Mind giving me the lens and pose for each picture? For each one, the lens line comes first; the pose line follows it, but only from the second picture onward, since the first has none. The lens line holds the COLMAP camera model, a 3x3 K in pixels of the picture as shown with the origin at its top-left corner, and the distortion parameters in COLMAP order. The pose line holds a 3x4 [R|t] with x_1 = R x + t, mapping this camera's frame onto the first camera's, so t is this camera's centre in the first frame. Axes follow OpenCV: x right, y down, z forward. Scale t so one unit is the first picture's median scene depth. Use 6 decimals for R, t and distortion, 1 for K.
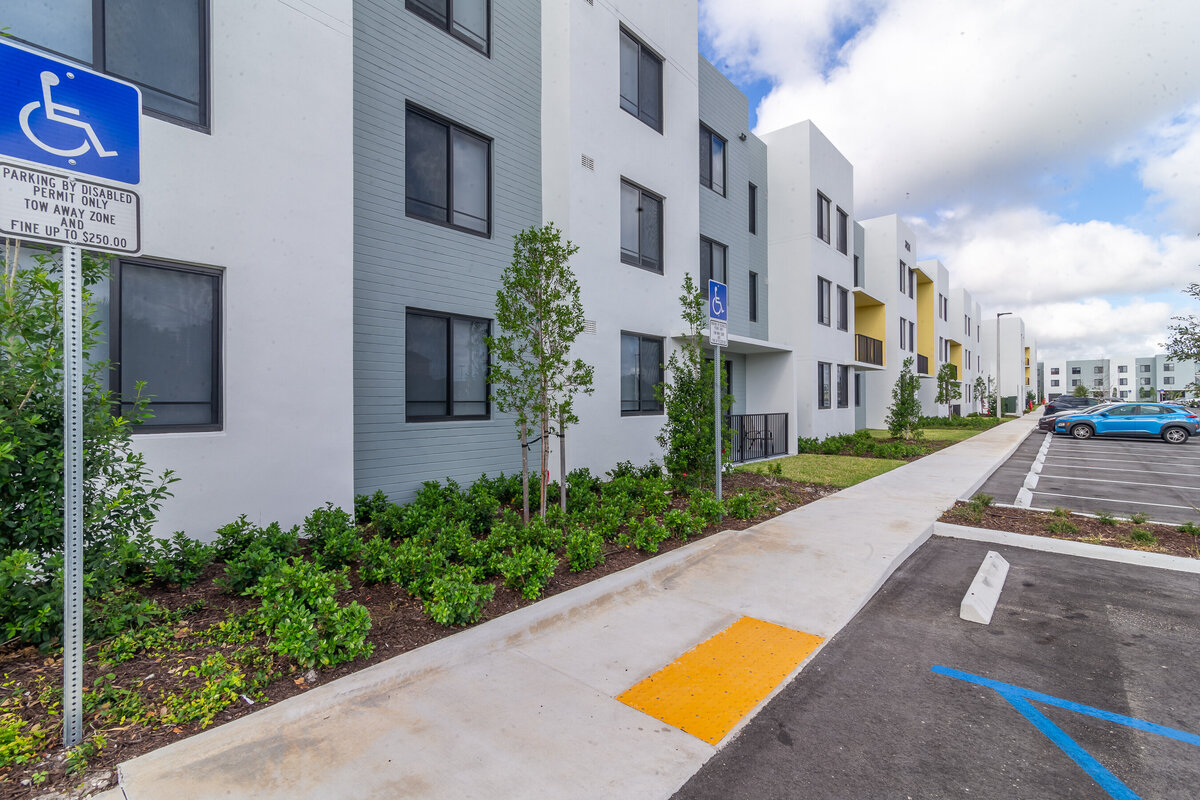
lens RADIAL K [[560.9, 0, 600.0], [0, 560.9, 400.0], [0, 0, 1]] dist [0.008334, 0.001284]
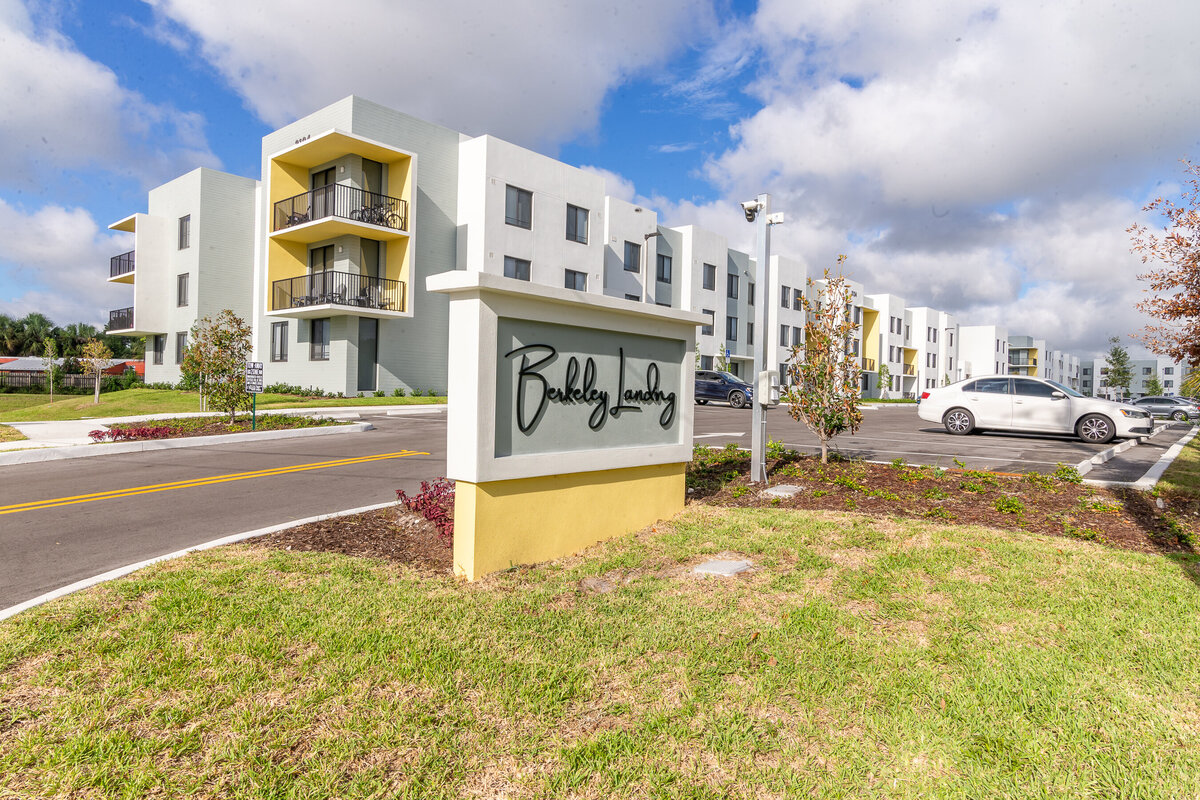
lens RADIAL K [[718.3, 0, 600.0], [0, 718.3, 400.0], [0, 0, 1]] dist [-0.008331, 0.009891]
pose [[0.999394, 0.028487, -0.020009, -0.144453], [-0.028257, 0.999532, 0.011676, 0.035279], [0.020332, -0.011104, 0.999732, -1.017682]]
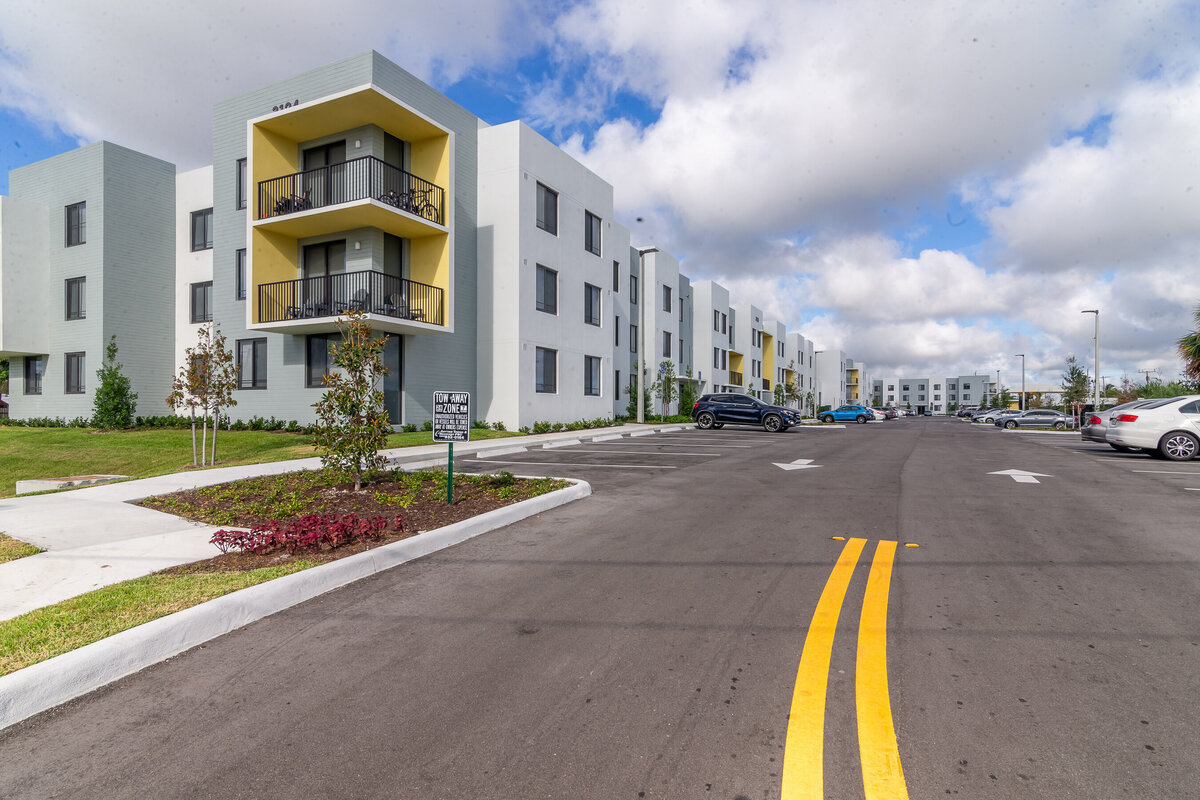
lens RADIAL K [[657.5, 0, 599.3], [0, 657.5, 410.9], [0, 0, 1]] dist [-0.016165, 0.026920]
pose [[0.975769, 0.008131, 0.218651, -0.360942], [-0.007307, 0.999963, -0.004577, 0.030961], [-0.218680, 0.002869, 0.975792, -0.836946]]
